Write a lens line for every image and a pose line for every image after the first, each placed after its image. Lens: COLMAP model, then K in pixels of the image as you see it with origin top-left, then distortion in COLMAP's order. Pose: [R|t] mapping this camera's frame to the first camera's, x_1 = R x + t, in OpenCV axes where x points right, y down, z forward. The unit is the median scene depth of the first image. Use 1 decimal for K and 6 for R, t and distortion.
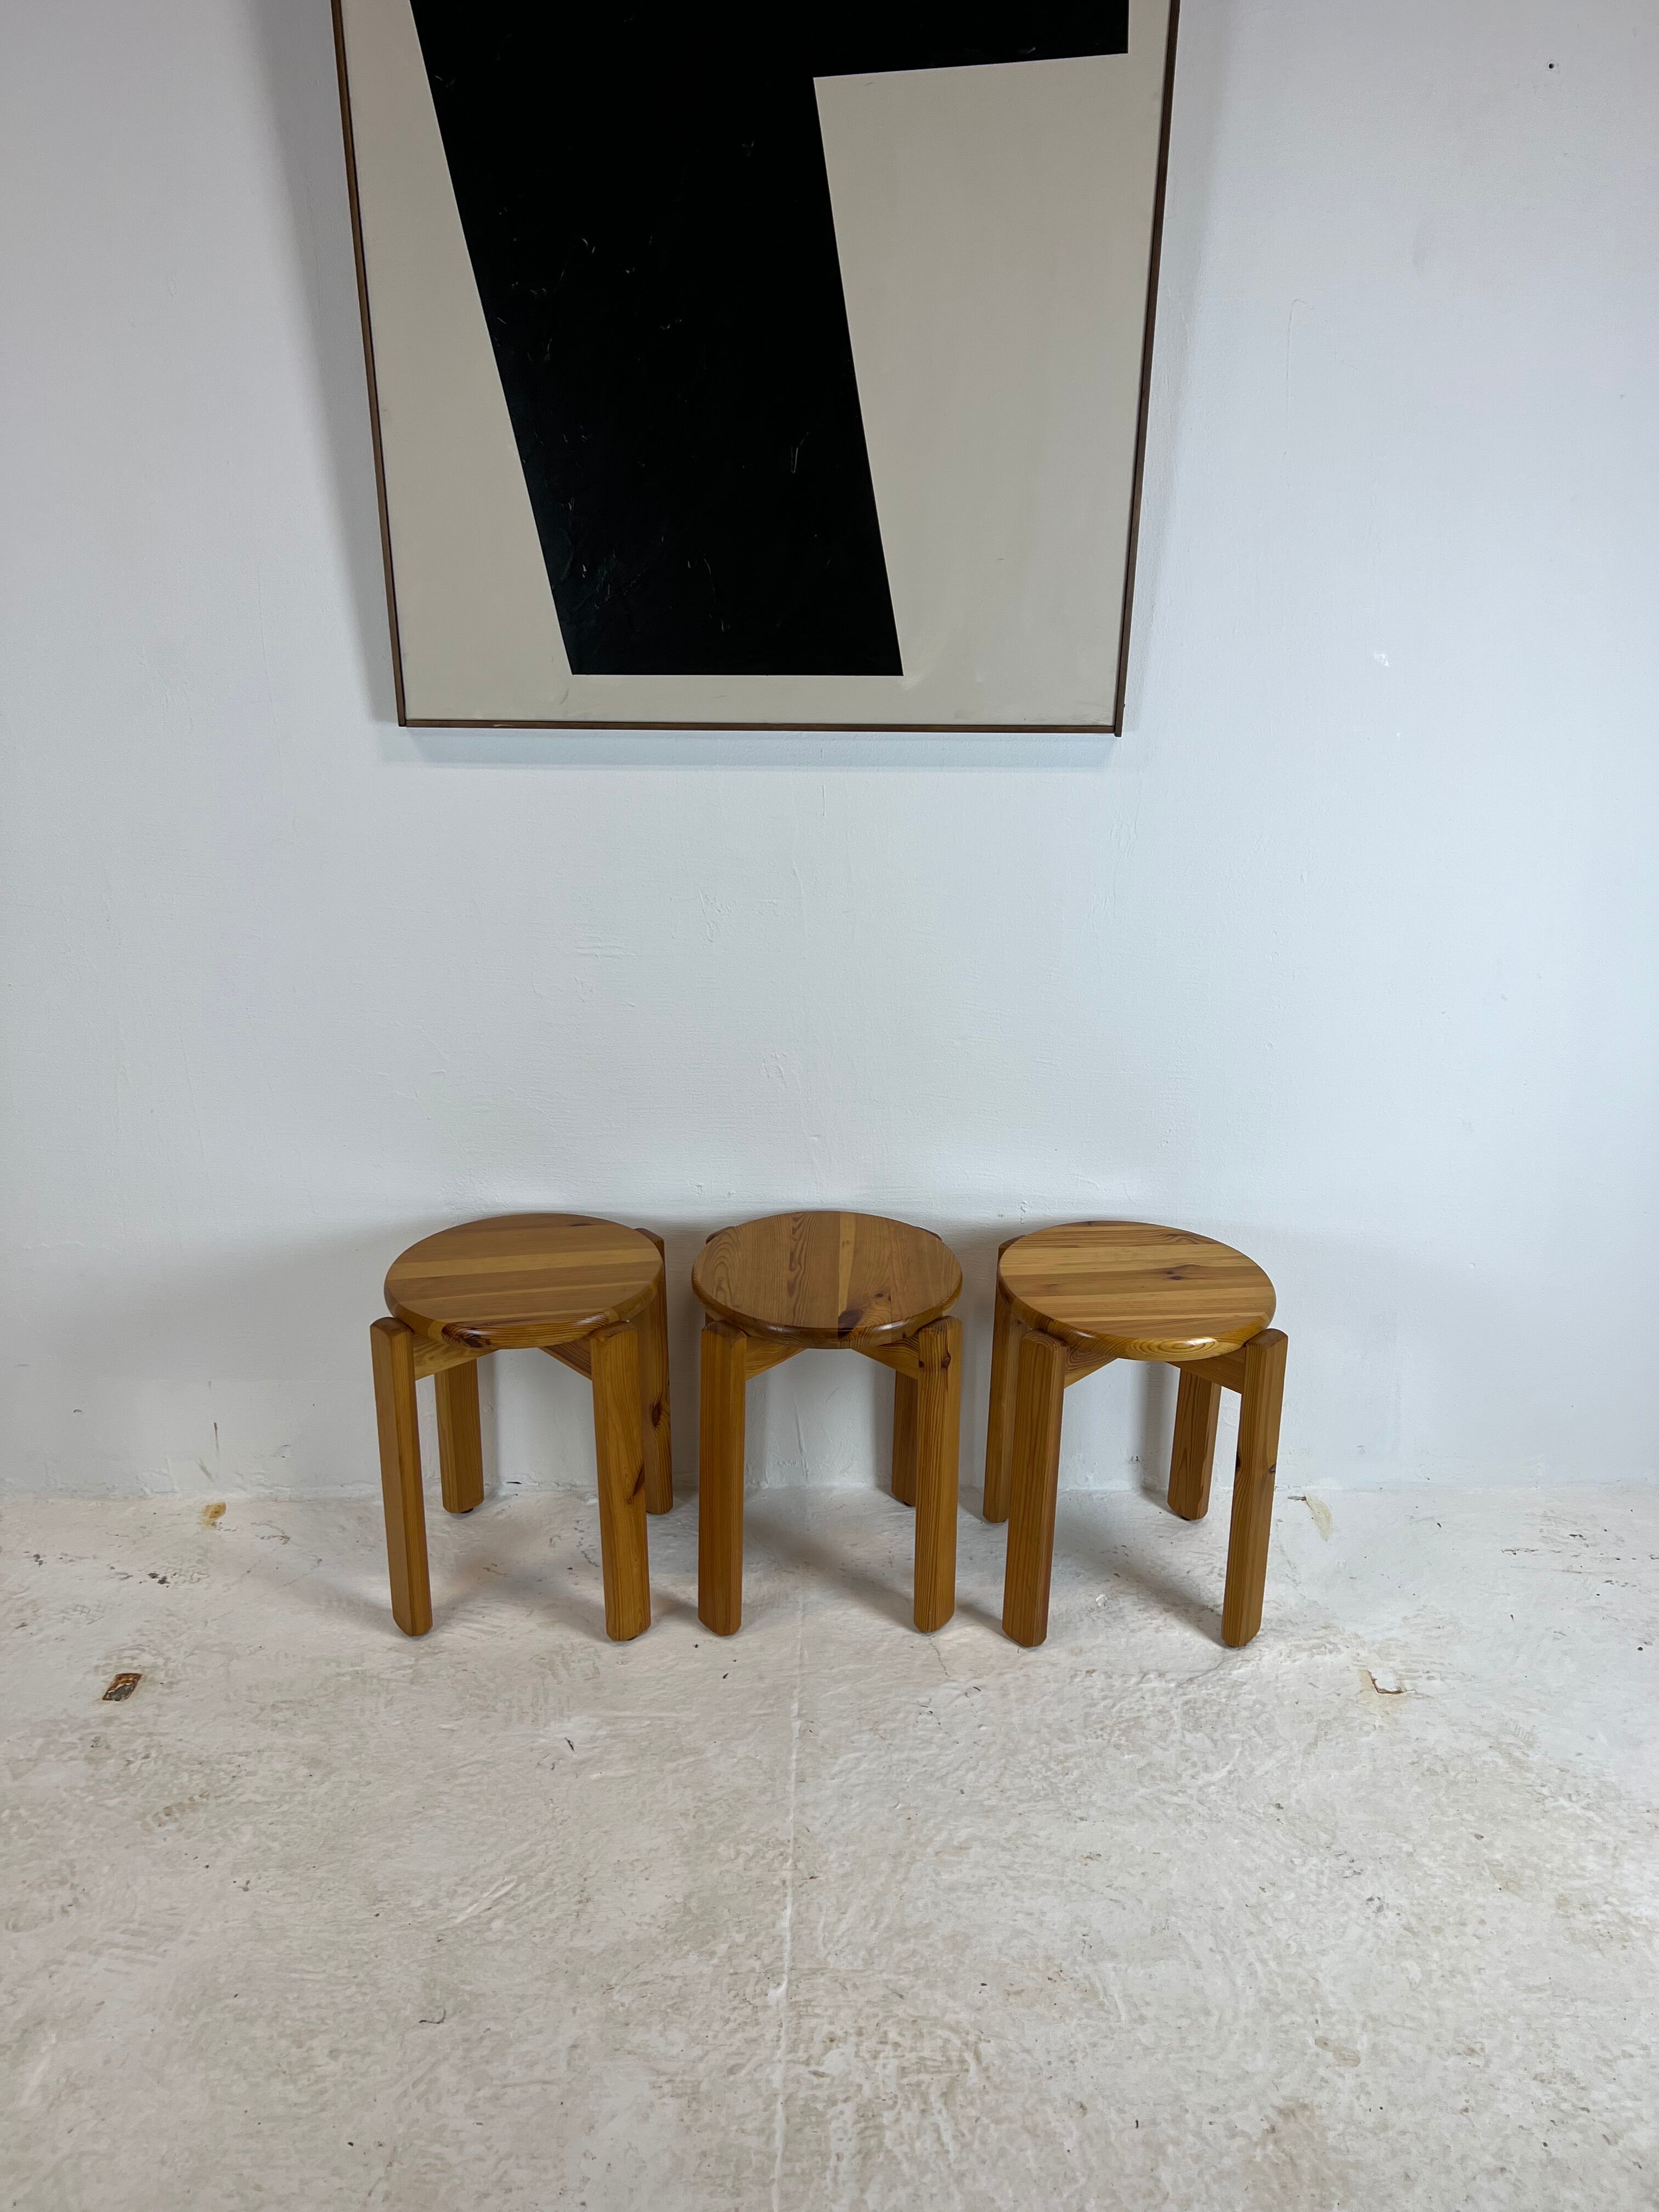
lens RADIAL K [[1621.3, 0, 837.0], [0, 1621.3, 1105.1], [0, 0, 1]] dist [0.043254, -0.046030]
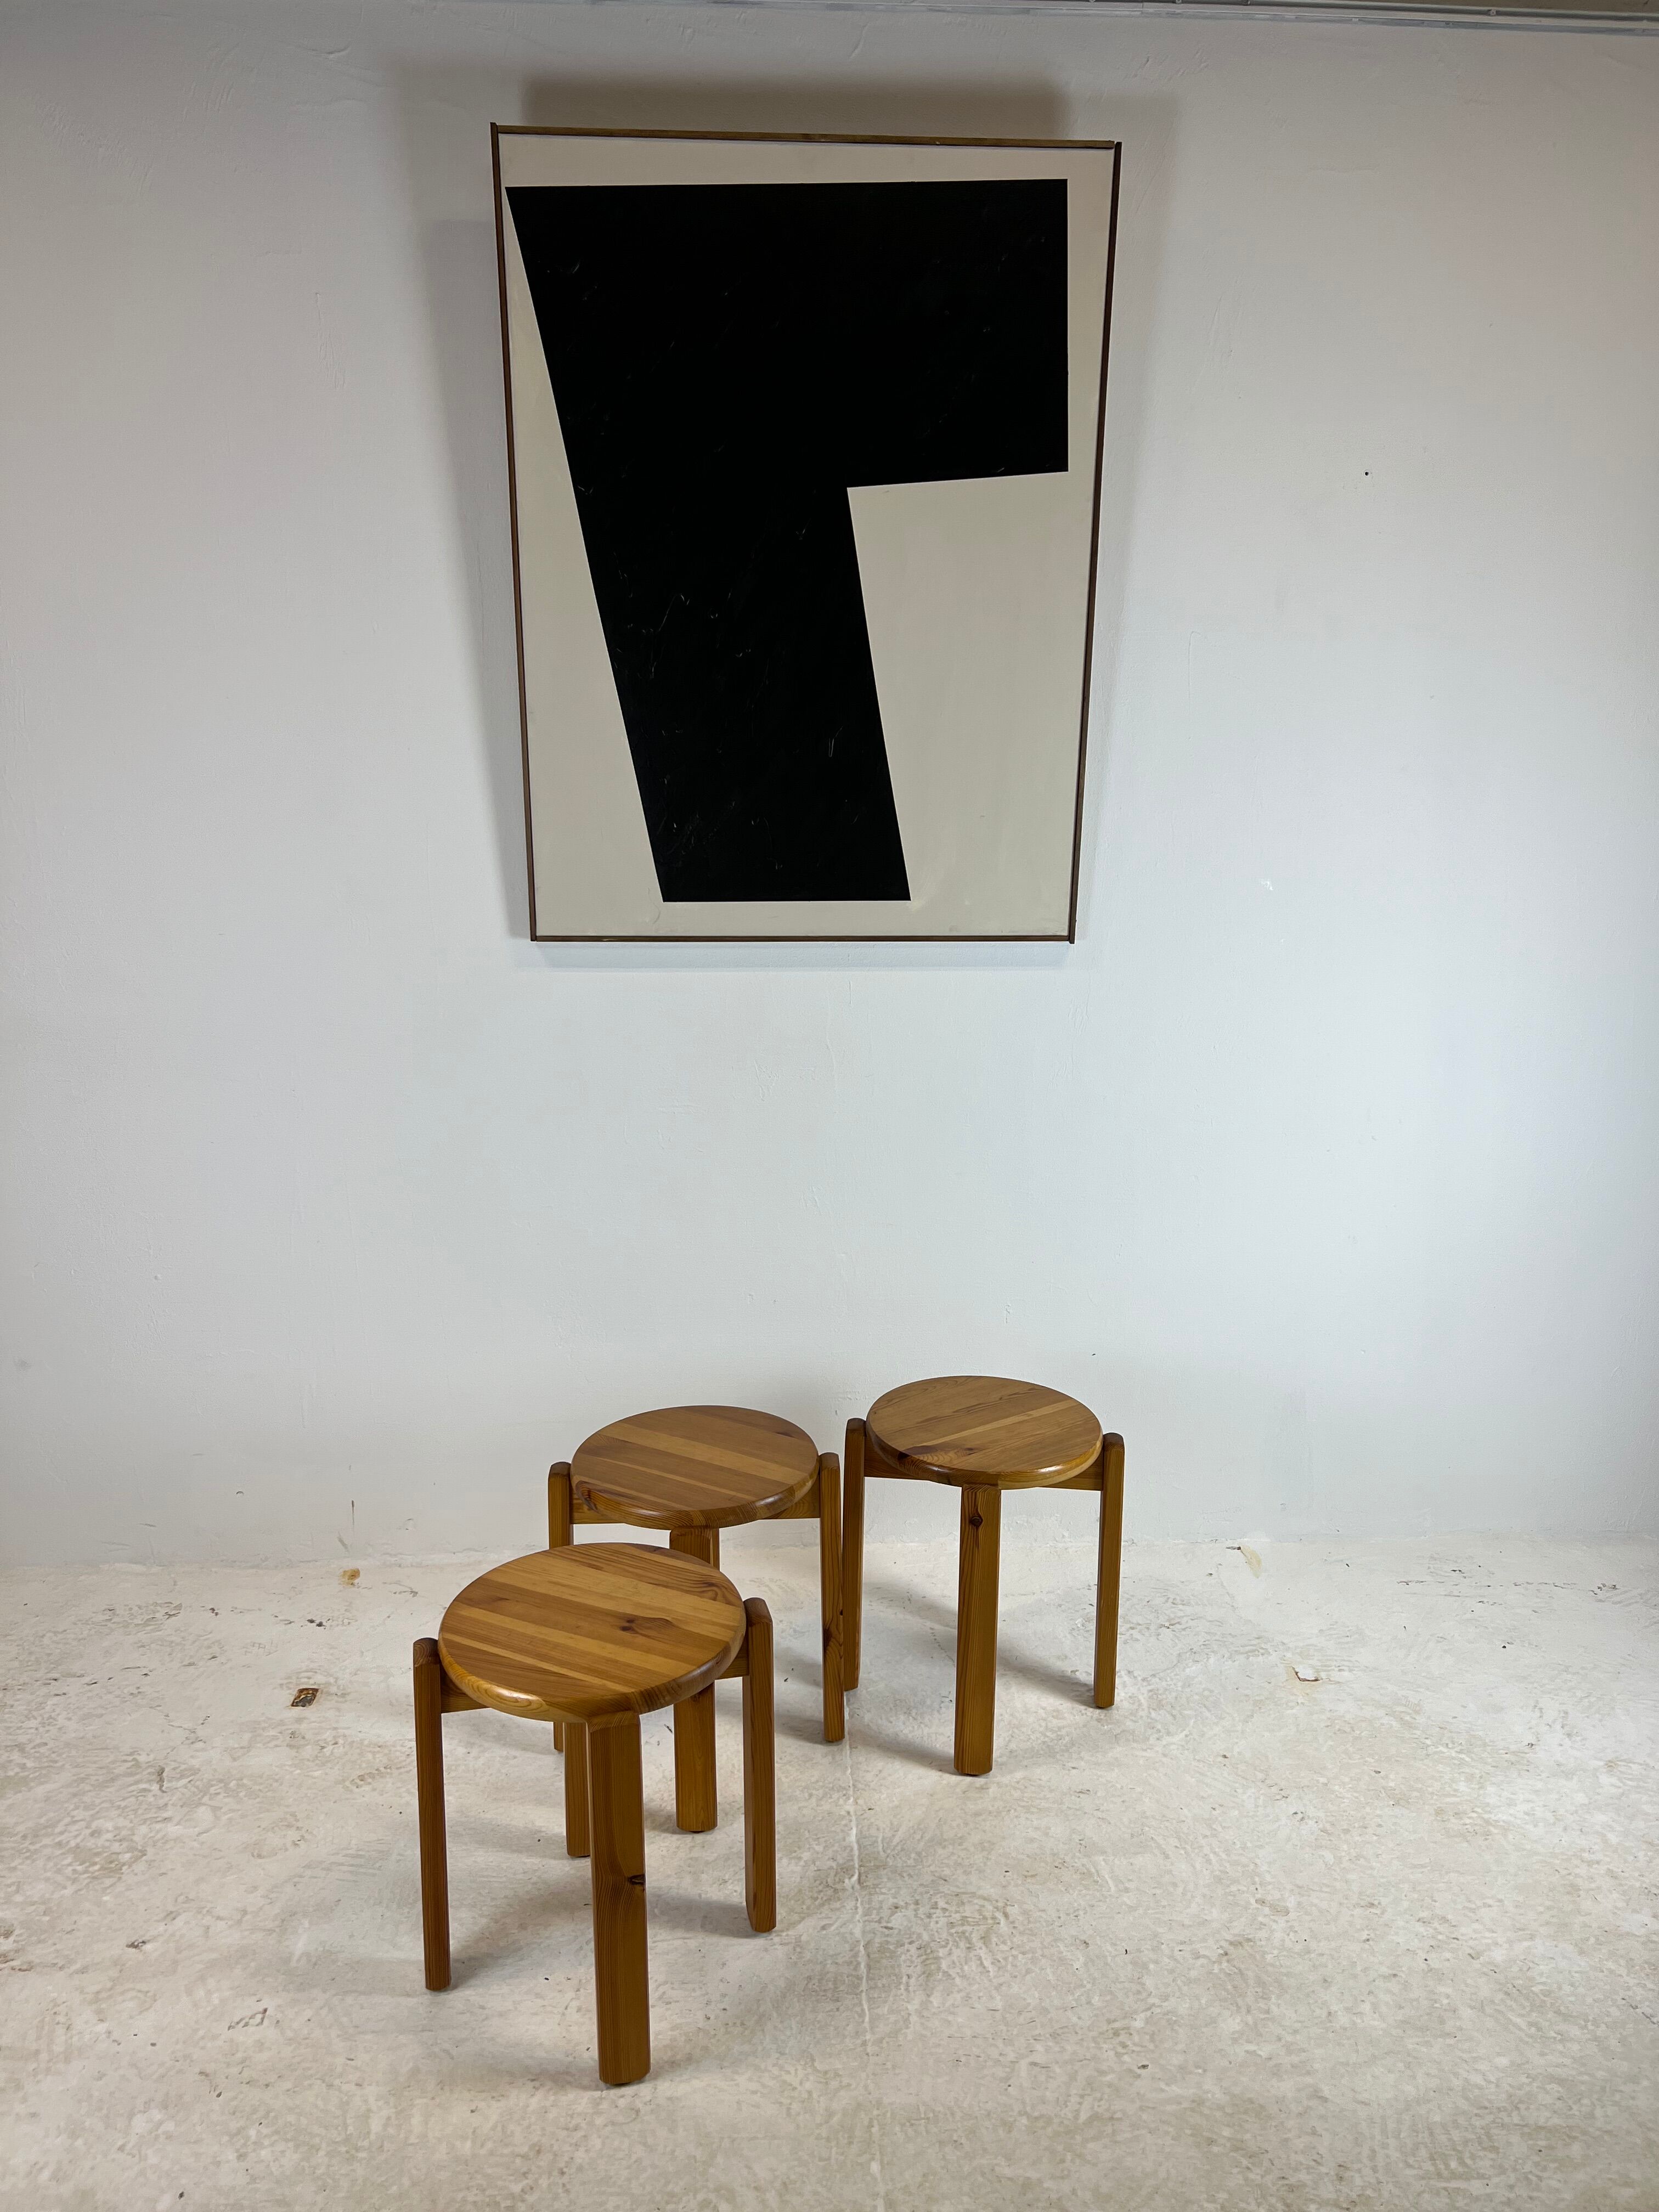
lens RADIAL K [[1615.6, 0, 825.8], [0, 1615.6, 1131.6], [0, 0, 1]] dist [0.032779, -0.027900]
pose [[0.999459, -0.012631, 0.030373, -0.081887], [0.015707, 0.994527, -0.103290, 0.068911], [-0.028902, 0.103712, 0.994187, -0.336995]]
